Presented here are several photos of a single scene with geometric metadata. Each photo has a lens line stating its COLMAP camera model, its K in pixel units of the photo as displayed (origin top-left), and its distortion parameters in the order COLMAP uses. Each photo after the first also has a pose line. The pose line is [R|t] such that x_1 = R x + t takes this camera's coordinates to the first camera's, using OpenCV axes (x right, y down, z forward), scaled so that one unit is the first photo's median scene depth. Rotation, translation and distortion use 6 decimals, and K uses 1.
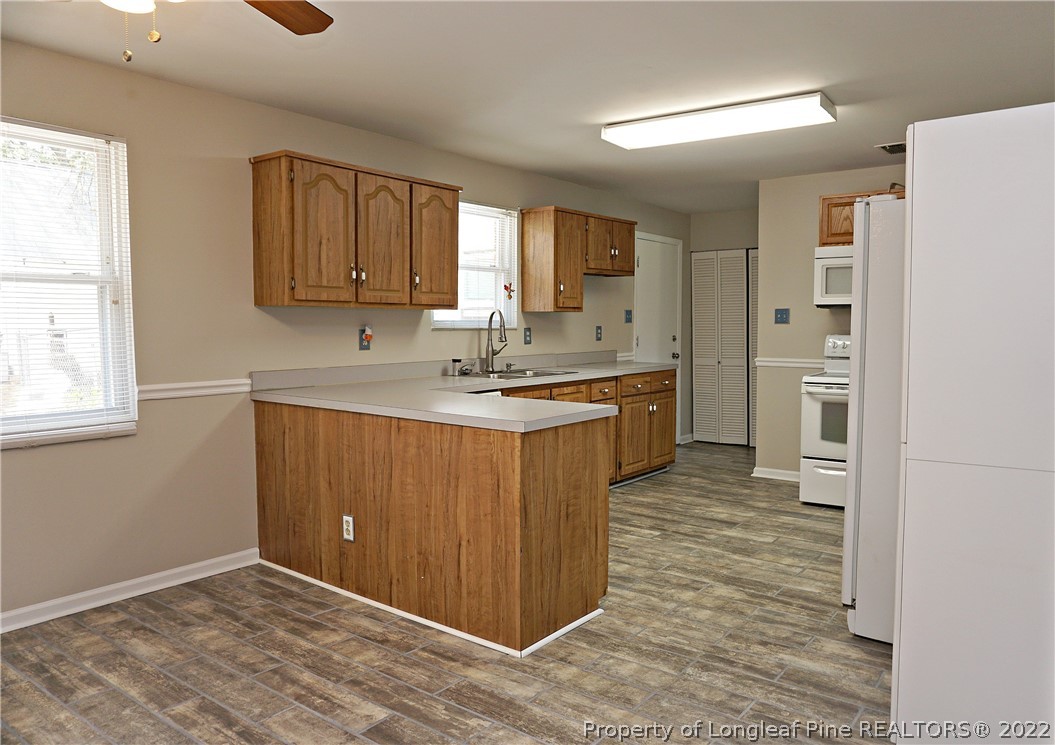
lens RADIAL K [[745.7, 0, 555.8], [0, 745.7, 372.7], [0, 0, 1]] dist [-0.026730, 0.003771]
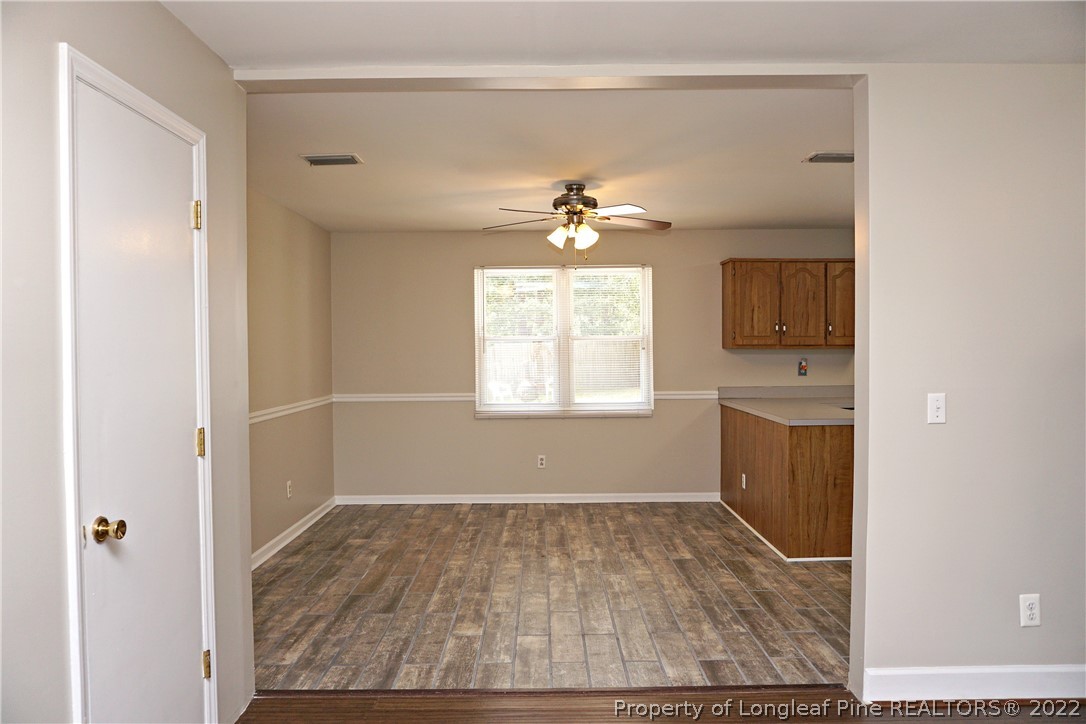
lens RADIAL K [[717.3, 0, 542.0], [0, 717.3, 367.2], [0, 0, 1]] dist [-0.062015, 0.040867]
pose [[0.595960, 0.012249, -0.802921, 0.737826], [-0.044815, 0.998833, -0.018025, 0.001297], [0.801763, 0.046725, 0.595813, -0.336014]]
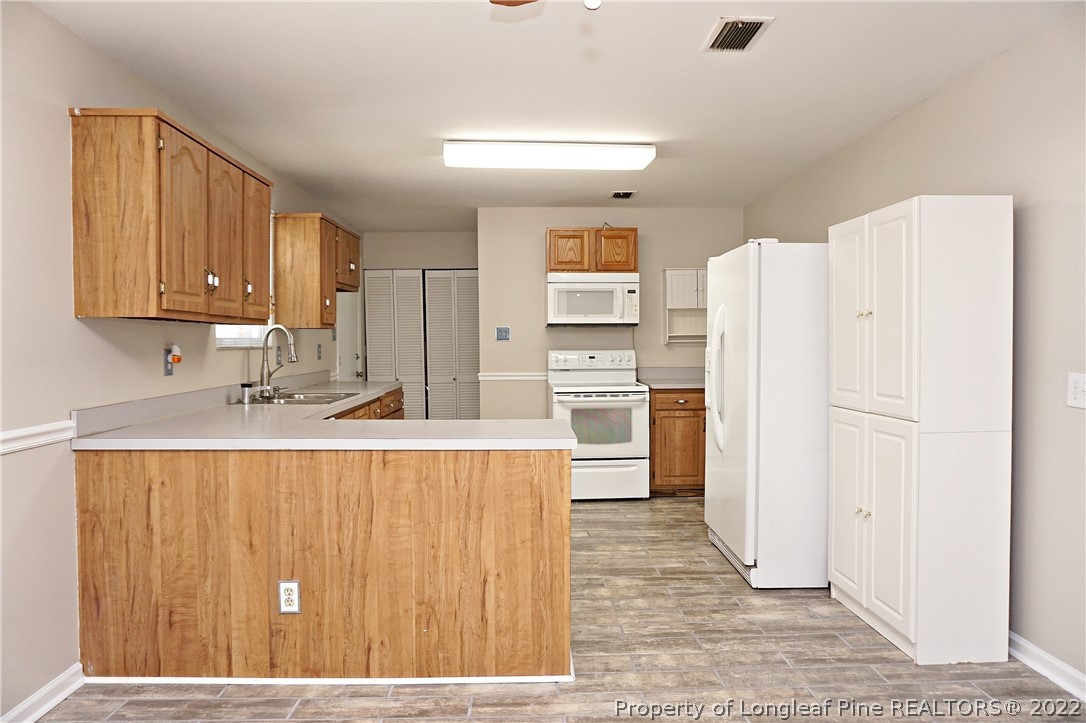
lens RADIAL K [[737.5, 0, 543.0], [0, 737.5, 361.5], [0, 0, 1]] dist [-0.050260, 0.045109]
pose [[0.784693, -0.021027, 0.619528, -0.544752], [0.046113, 0.998635, -0.024512, -0.010989], [-0.618168, 0.047803, 0.784591, 0.206643]]
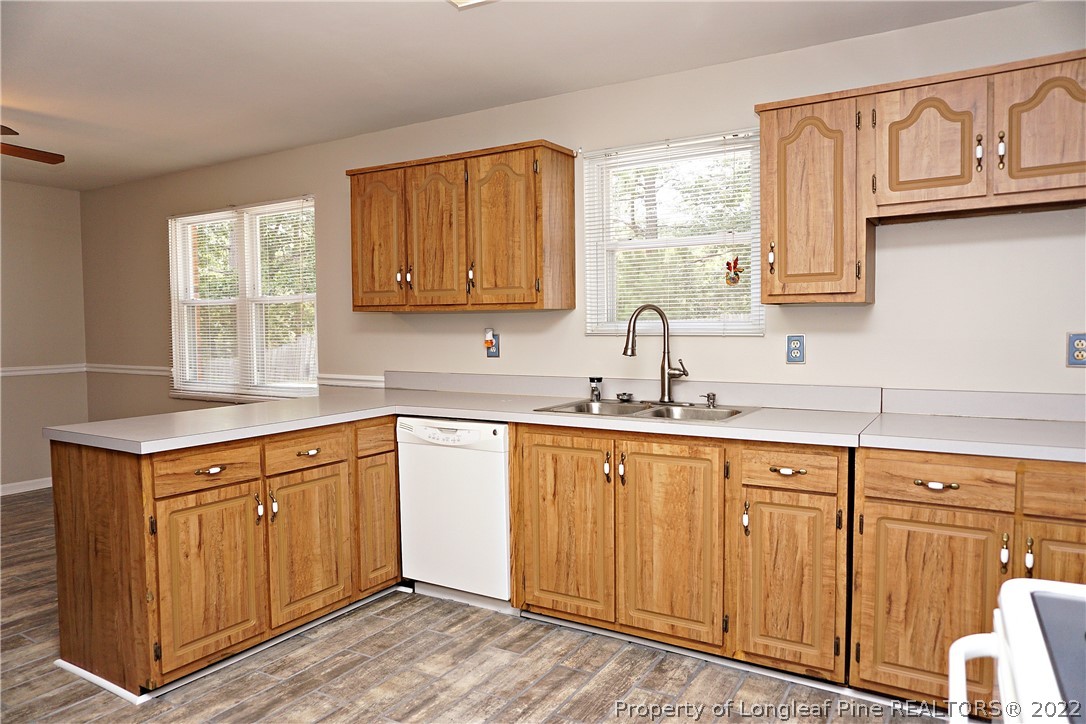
lens RADIAL K [[737.5, 0, 543.0], [0, 737.5, 362.0], [0, 0, 1]] dist [-0.050260, 0.045109]
pose [[0.091760, 0.048283, -0.994610, 0.793712], [-0.060461, 0.997251, 0.042834, -0.085117], [0.993944, 0.056205, 0.094427, 1.260173]]
